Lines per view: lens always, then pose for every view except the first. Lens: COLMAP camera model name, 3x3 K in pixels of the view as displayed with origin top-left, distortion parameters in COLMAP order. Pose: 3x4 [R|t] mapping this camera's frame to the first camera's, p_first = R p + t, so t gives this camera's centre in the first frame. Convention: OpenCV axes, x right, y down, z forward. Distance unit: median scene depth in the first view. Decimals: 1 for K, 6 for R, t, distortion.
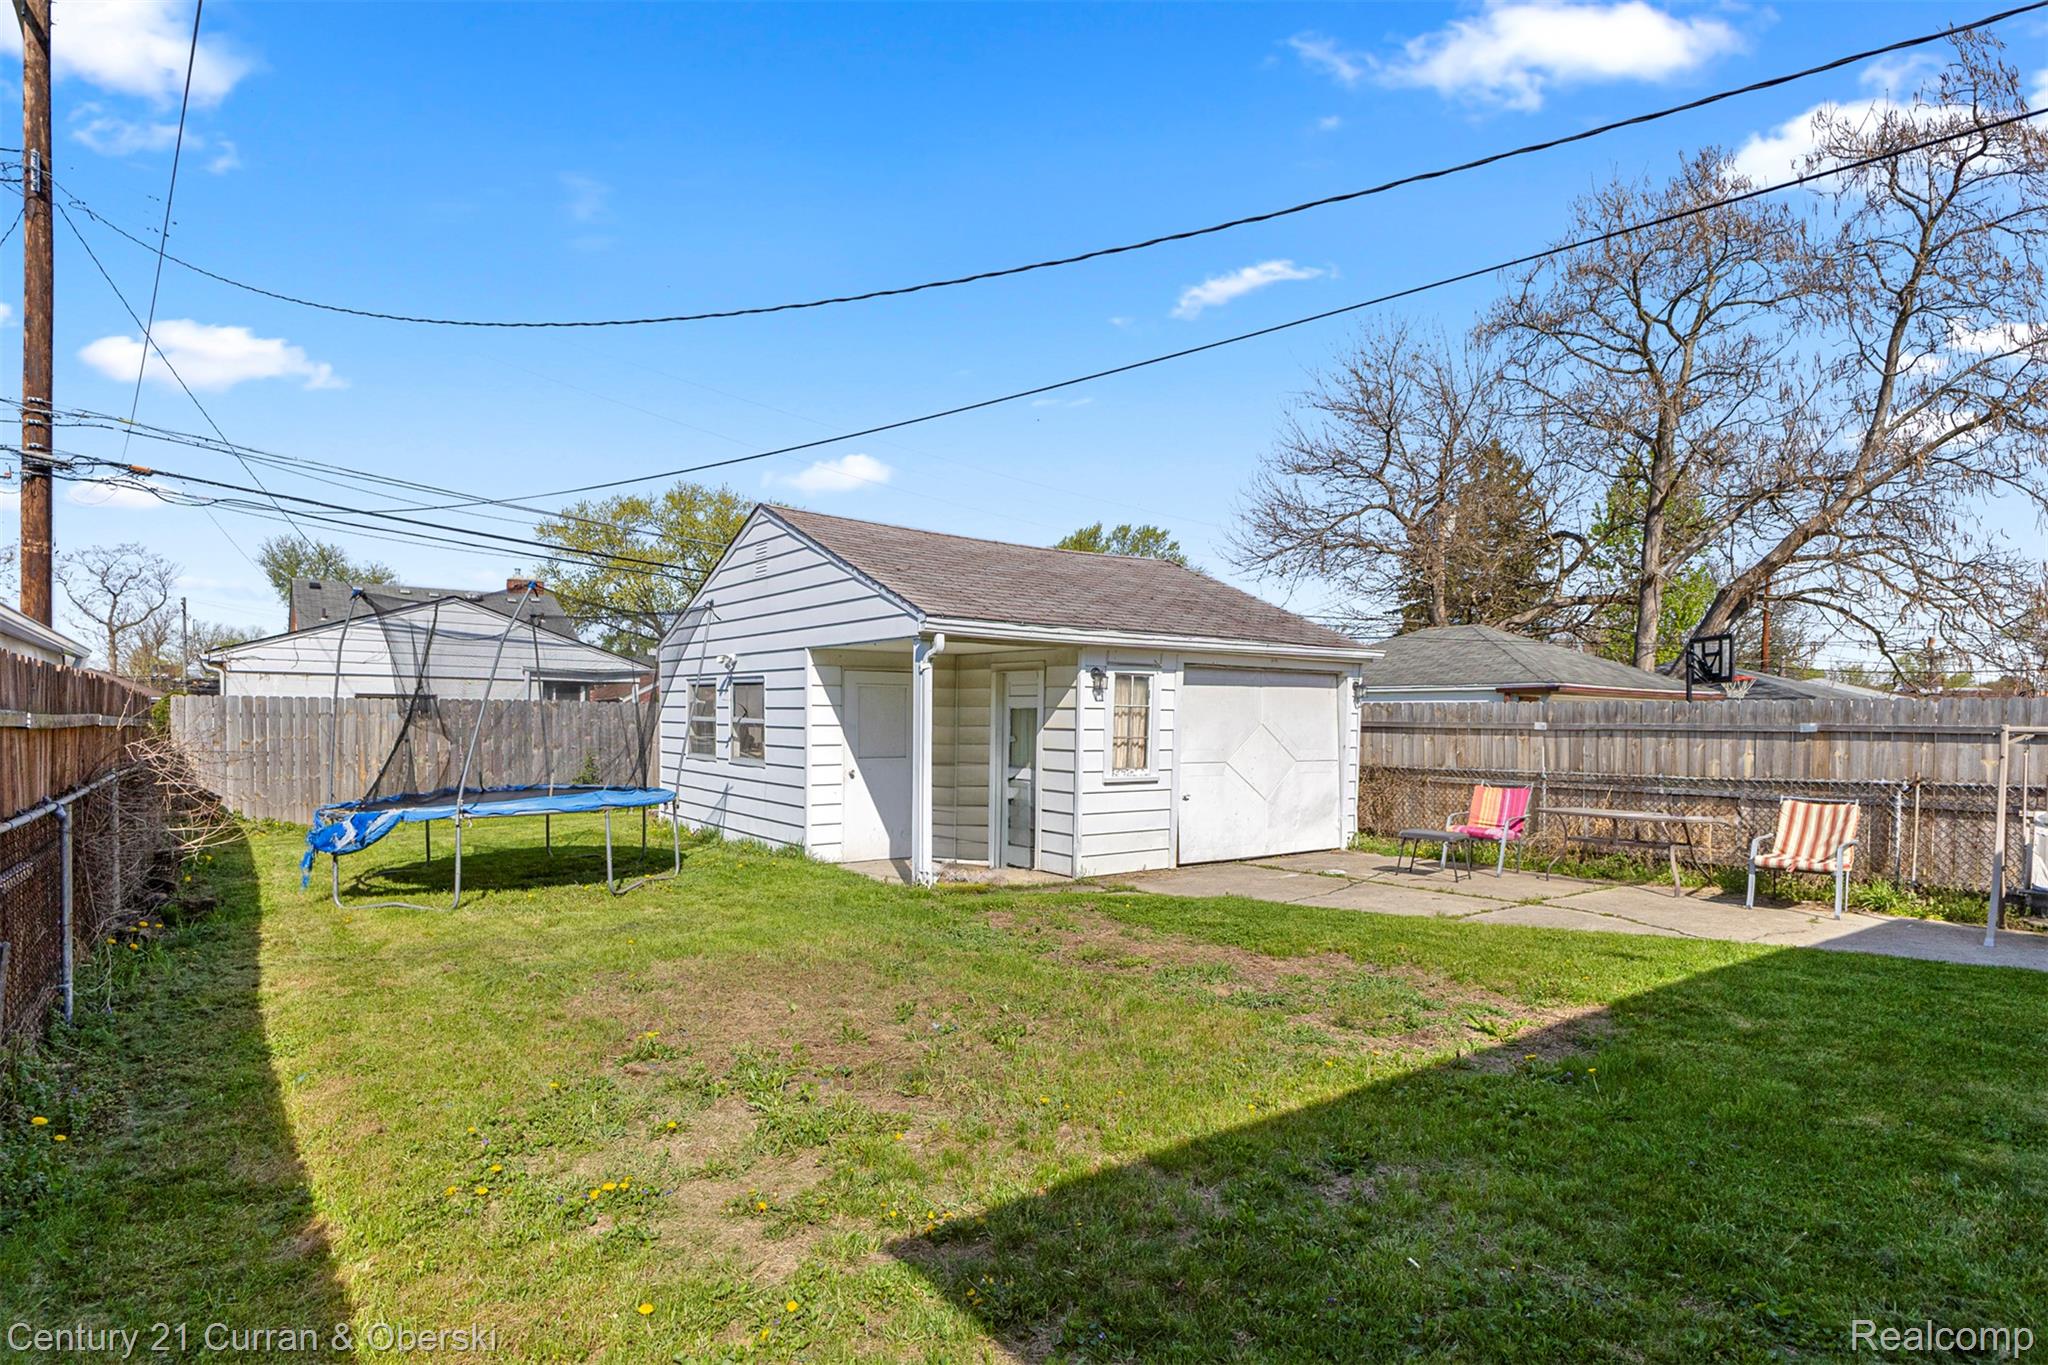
lens RADIAL K [[1042.3, 0, 1019.9], [0, 1042.3, 730.1], [0, 0, 1]] dist [0.001826, 0.000116]
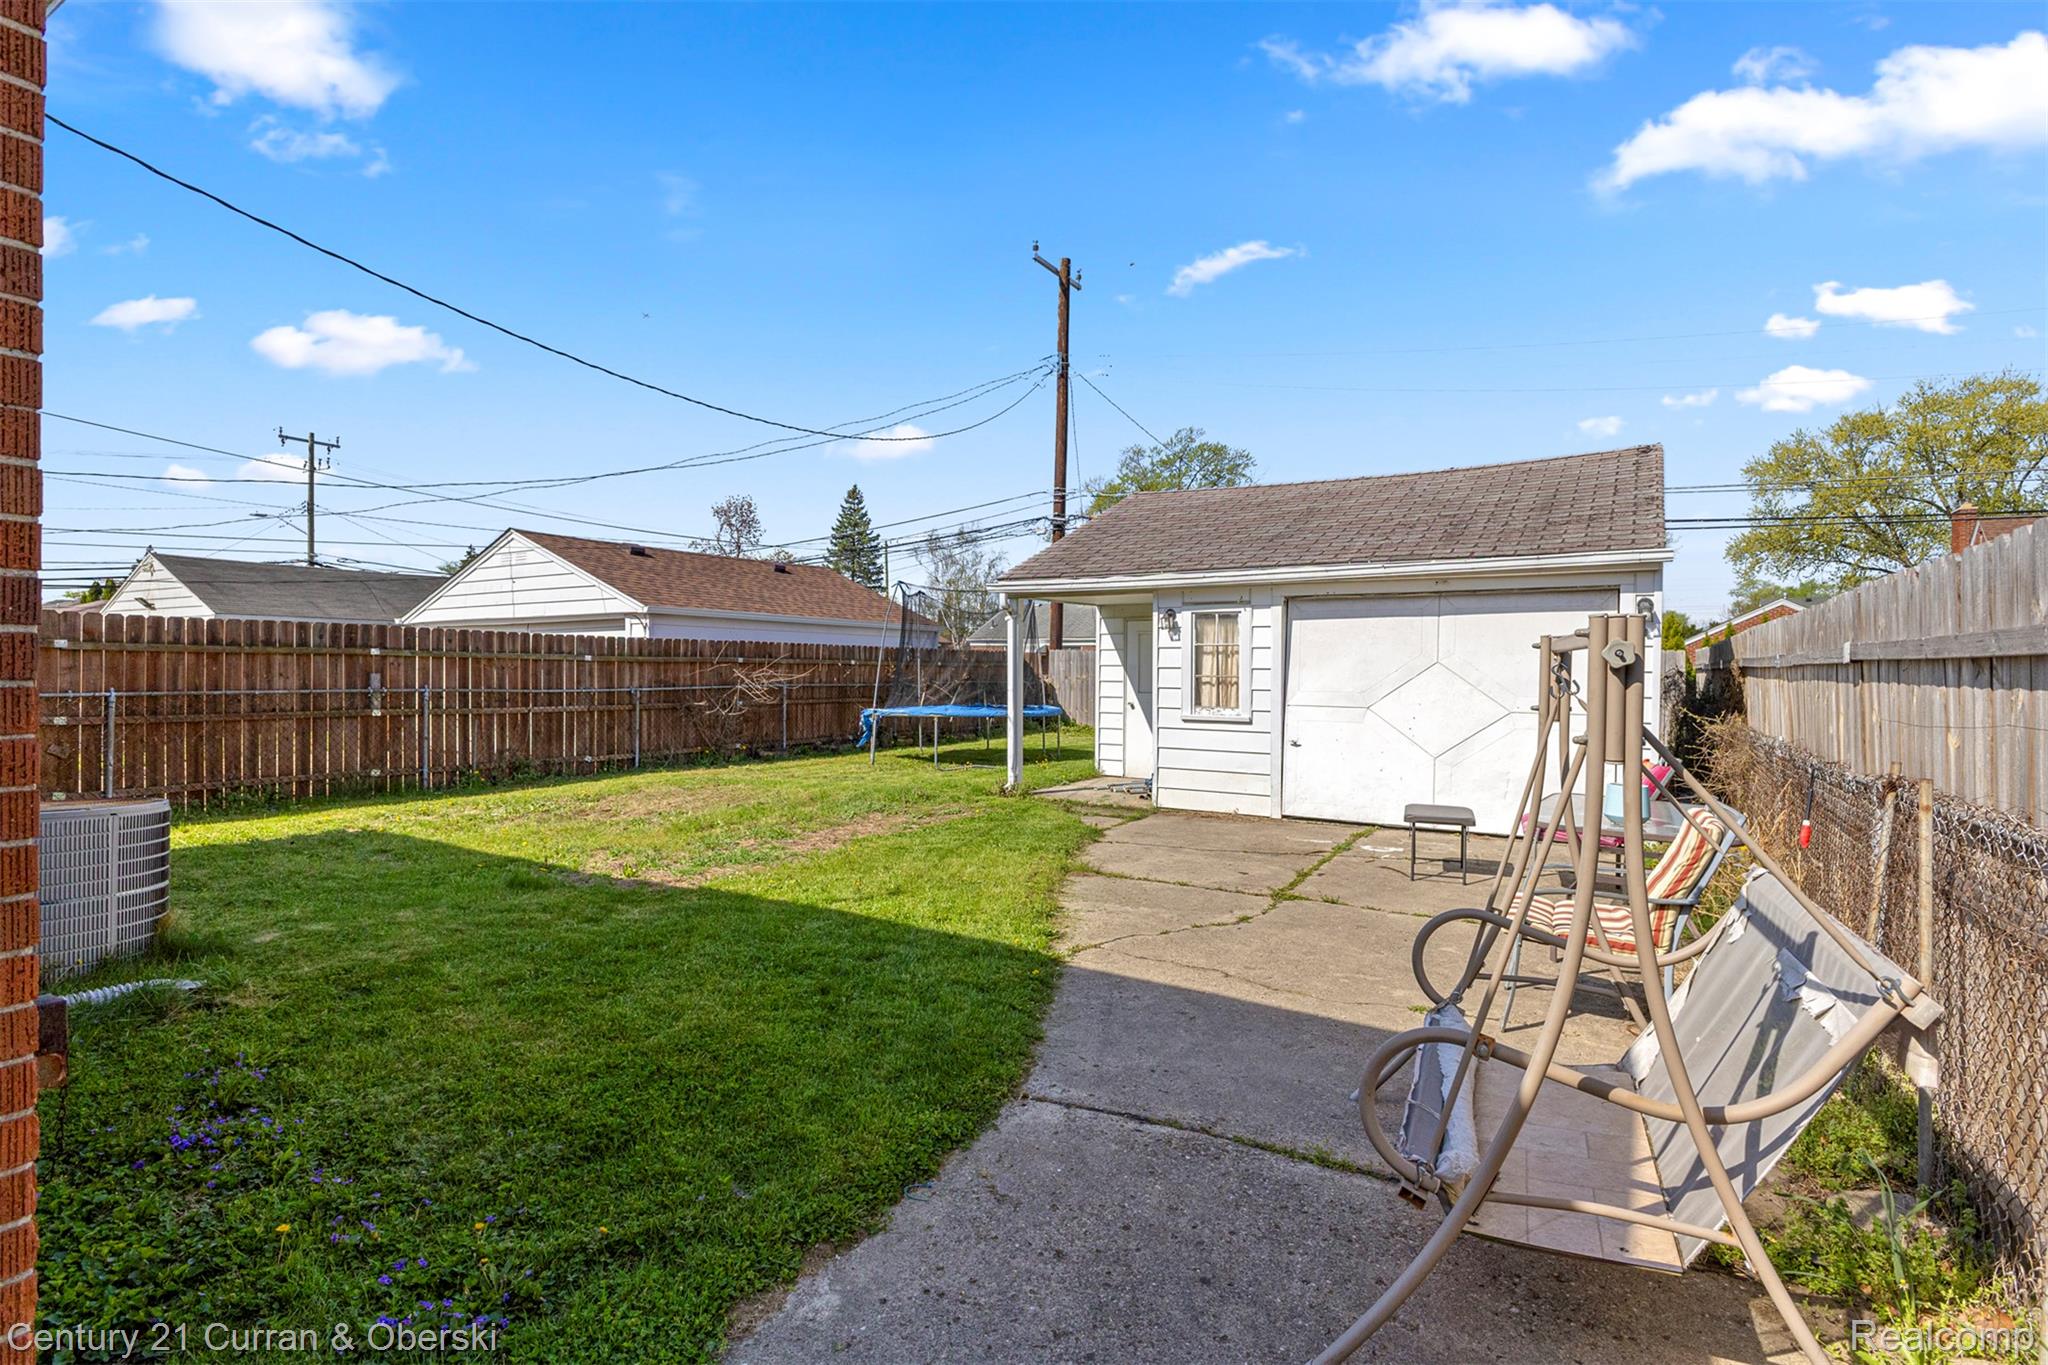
lens RADIAL K [[982.8, 0, 1038.3], [0, 982.8, 653.1], [0, 0, 1]] dist [-0.013343, 0.000461]
pose [[0.384725, -0.014695, -0.922914, 0.896021], [-0.014388, 0.999656, -0.021915, 0.008105], [0.922919, 0.021710, 0.384381, 0.475388]]
